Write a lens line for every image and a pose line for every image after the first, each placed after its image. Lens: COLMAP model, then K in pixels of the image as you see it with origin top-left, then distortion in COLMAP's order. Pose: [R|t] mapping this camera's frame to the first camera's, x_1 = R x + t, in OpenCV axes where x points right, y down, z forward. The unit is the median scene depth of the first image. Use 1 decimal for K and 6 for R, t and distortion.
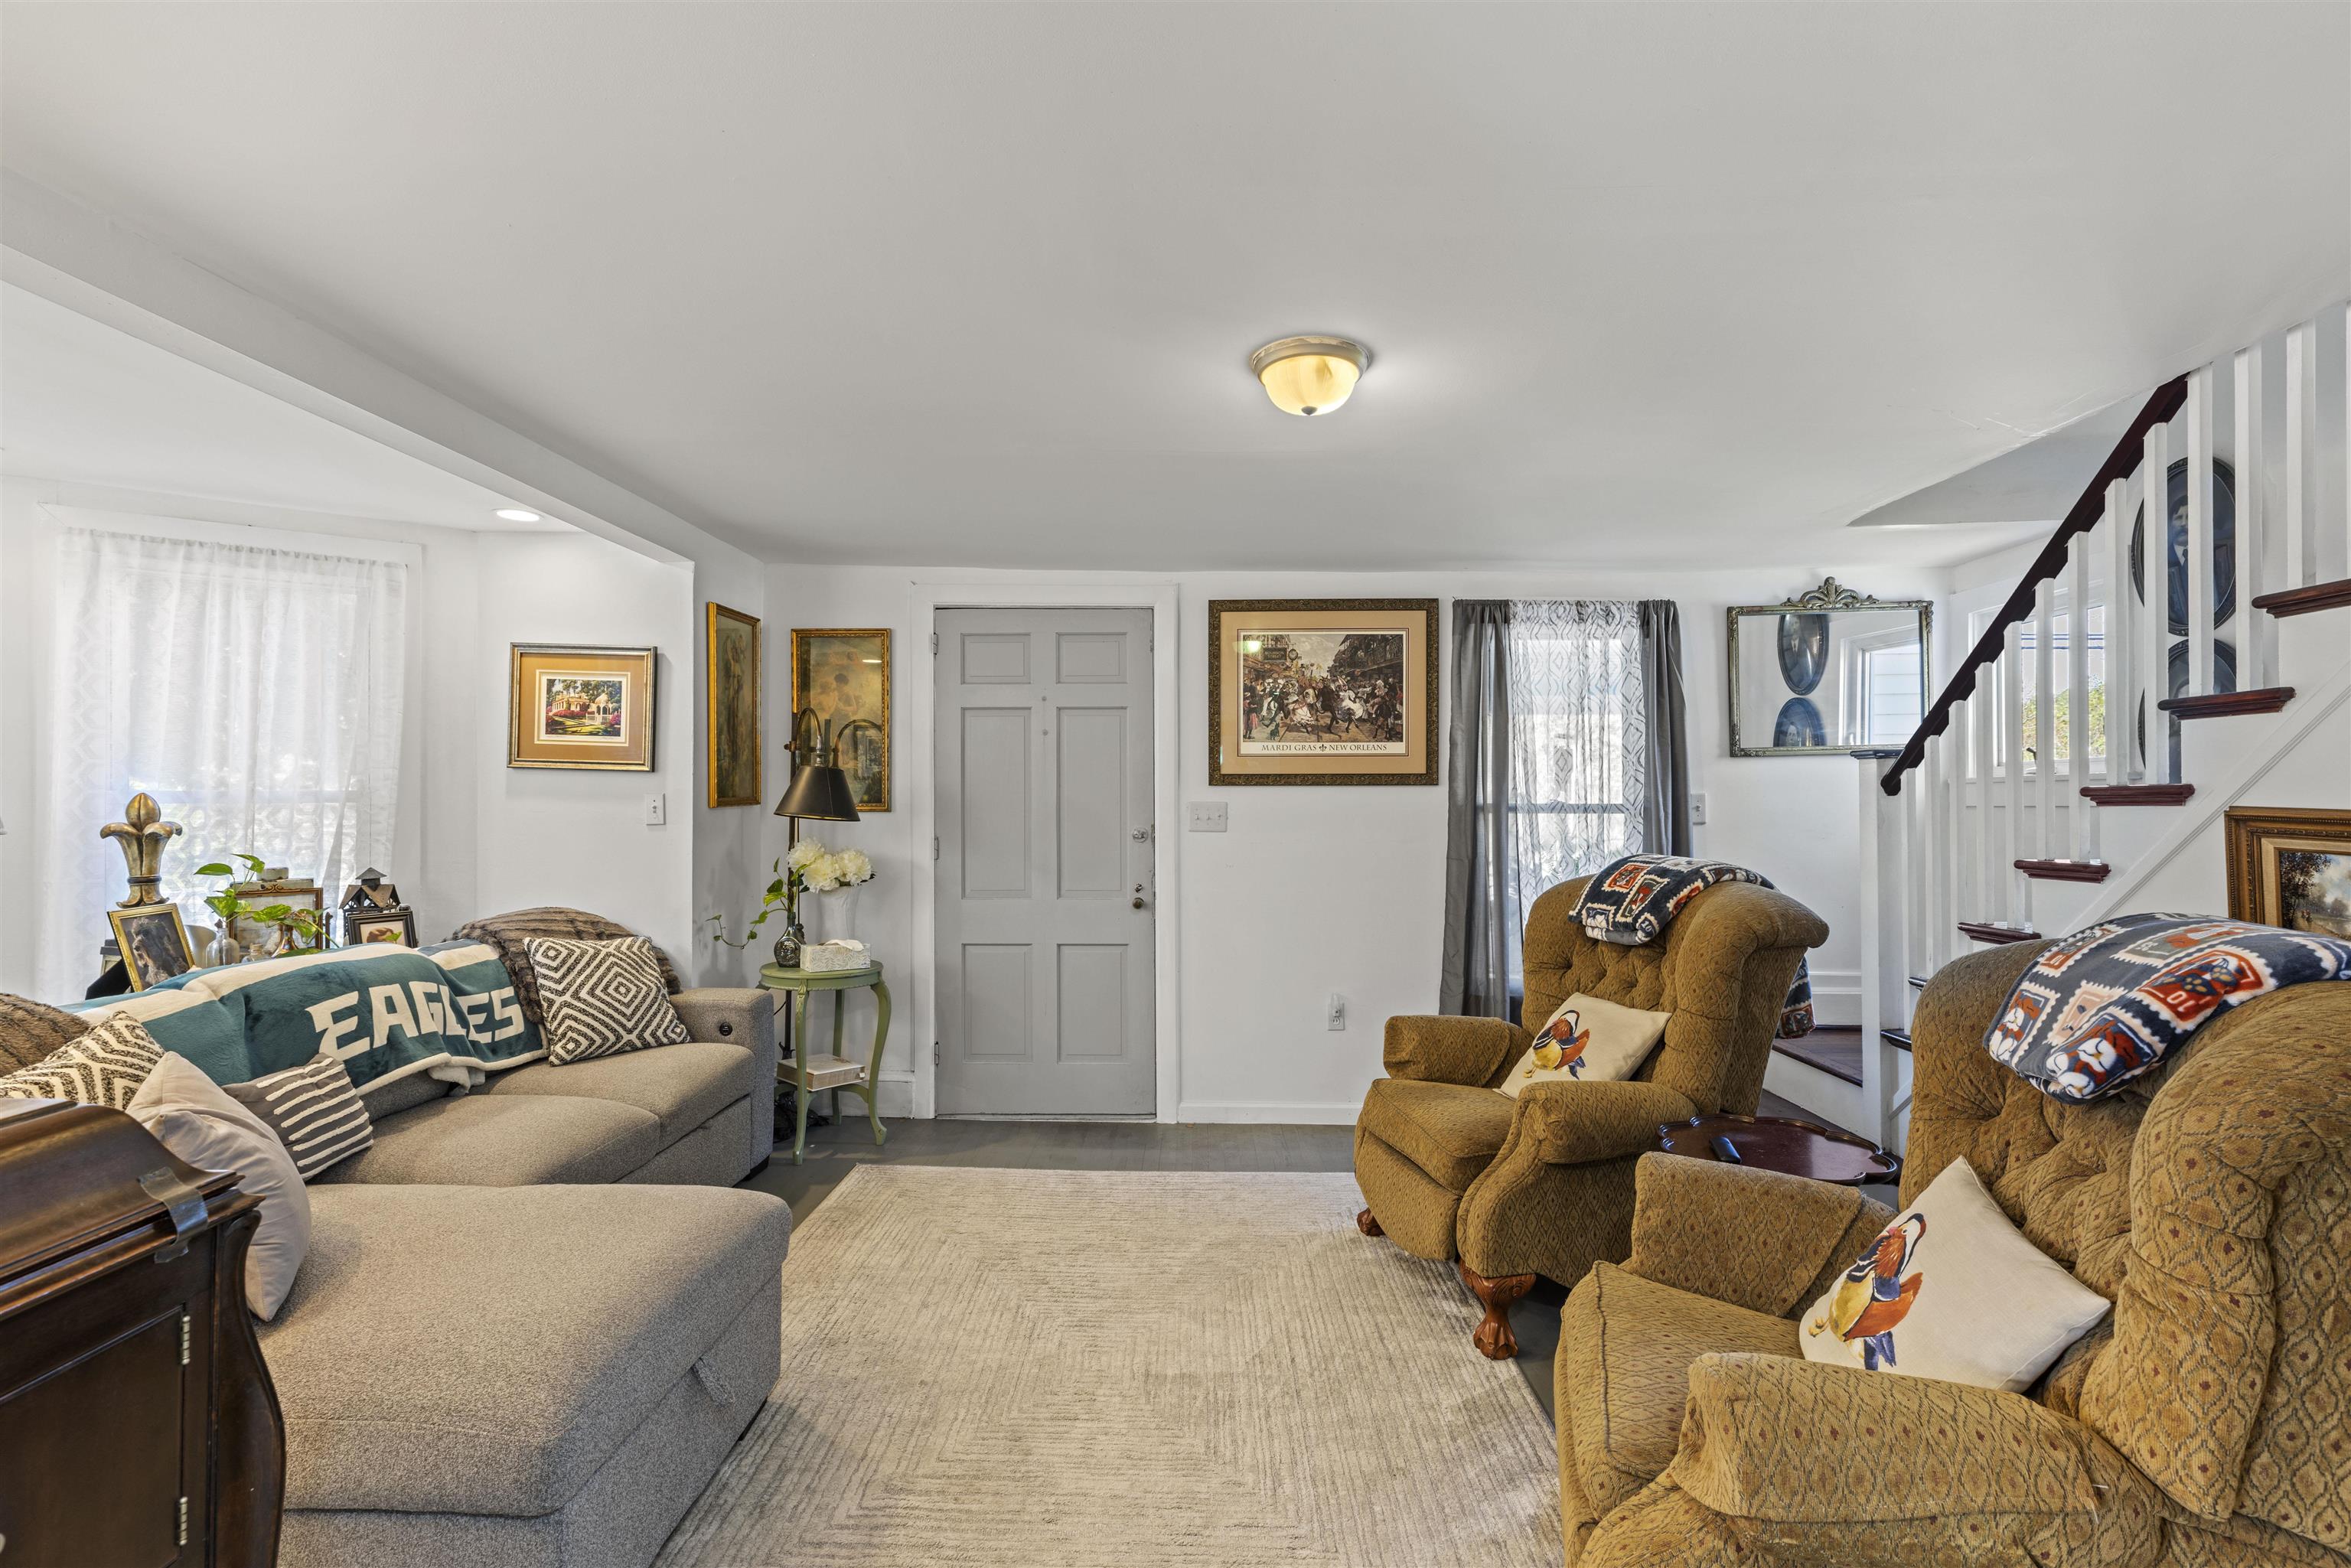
lens RADIAL K [[1053.9, 0, 1175.5], [0, 1053.9, 784.0], [0, 0, 1]] dist [0.008835, 0.000096]
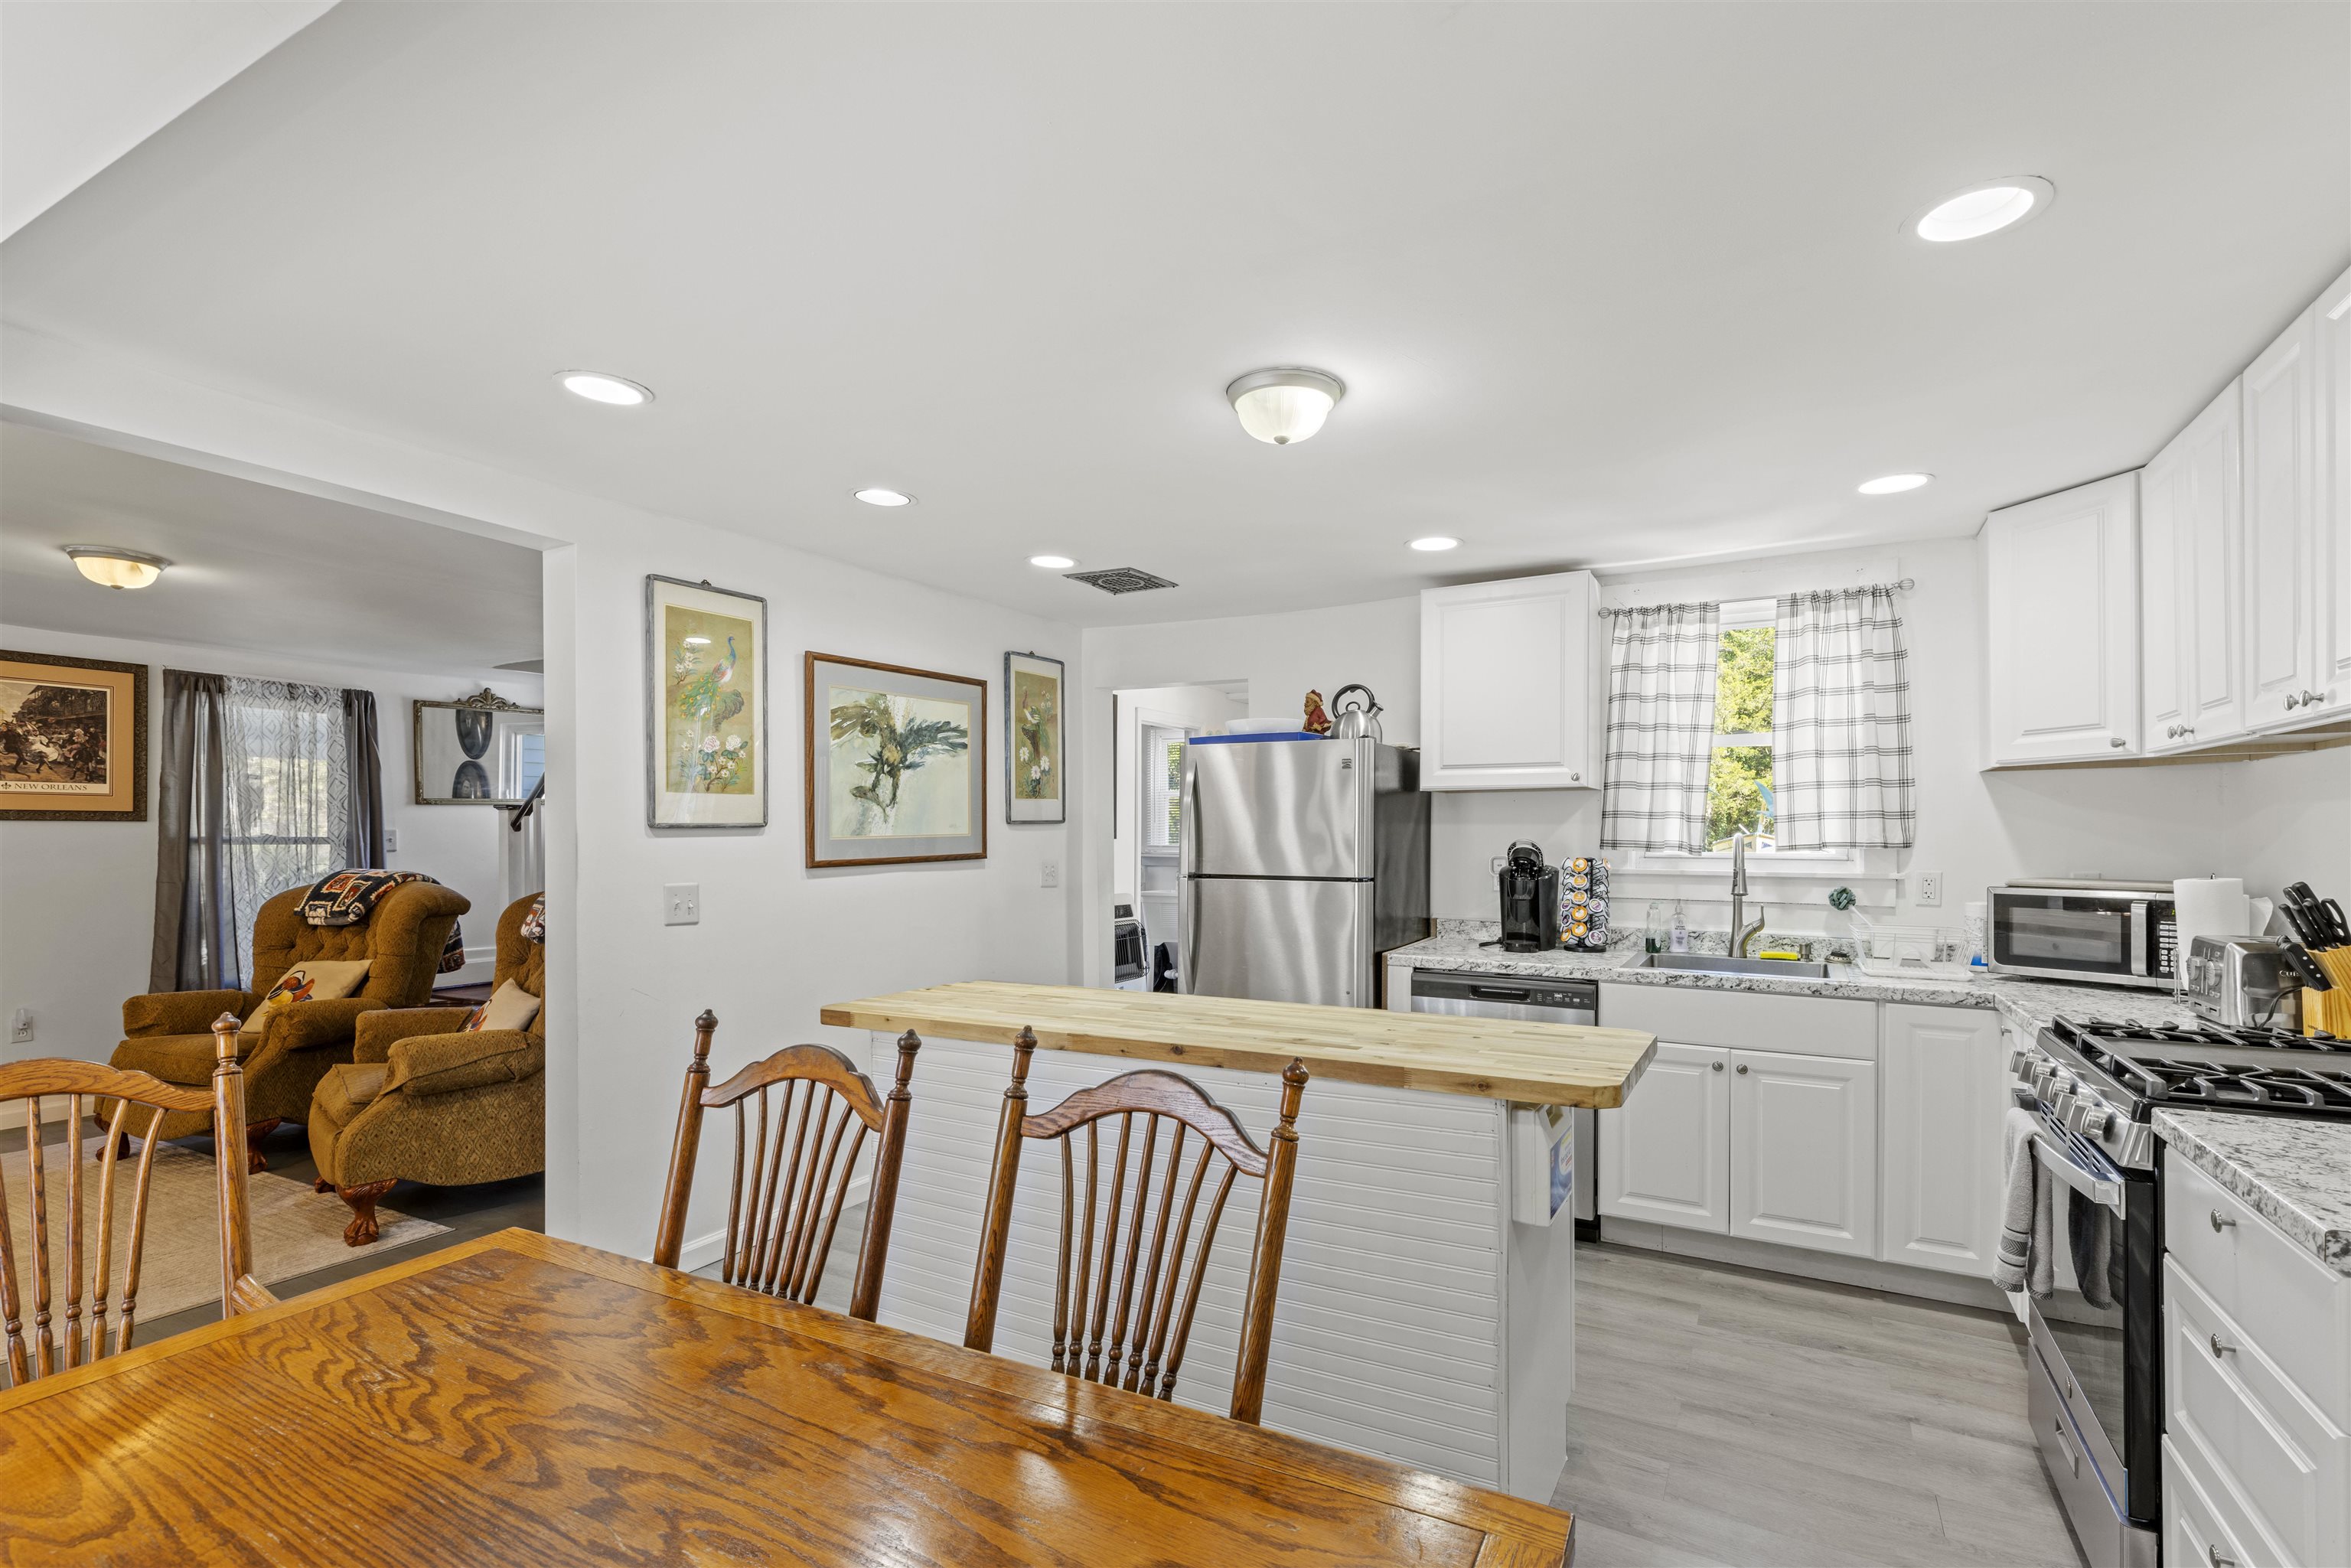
lens RADIAL K [[1062.4, 0, 1187.3], [0, 1062.4, 842.7], [0, 0, 1]] dist [0.003692, 0.000573]
pose [[0.449943, -0.005530, 0.893040, -0.304523], [-0.014470, 0.999804, 0.013482, -0.008178], [-0.892940, -0.018989, 0.449775, -0.605899]]
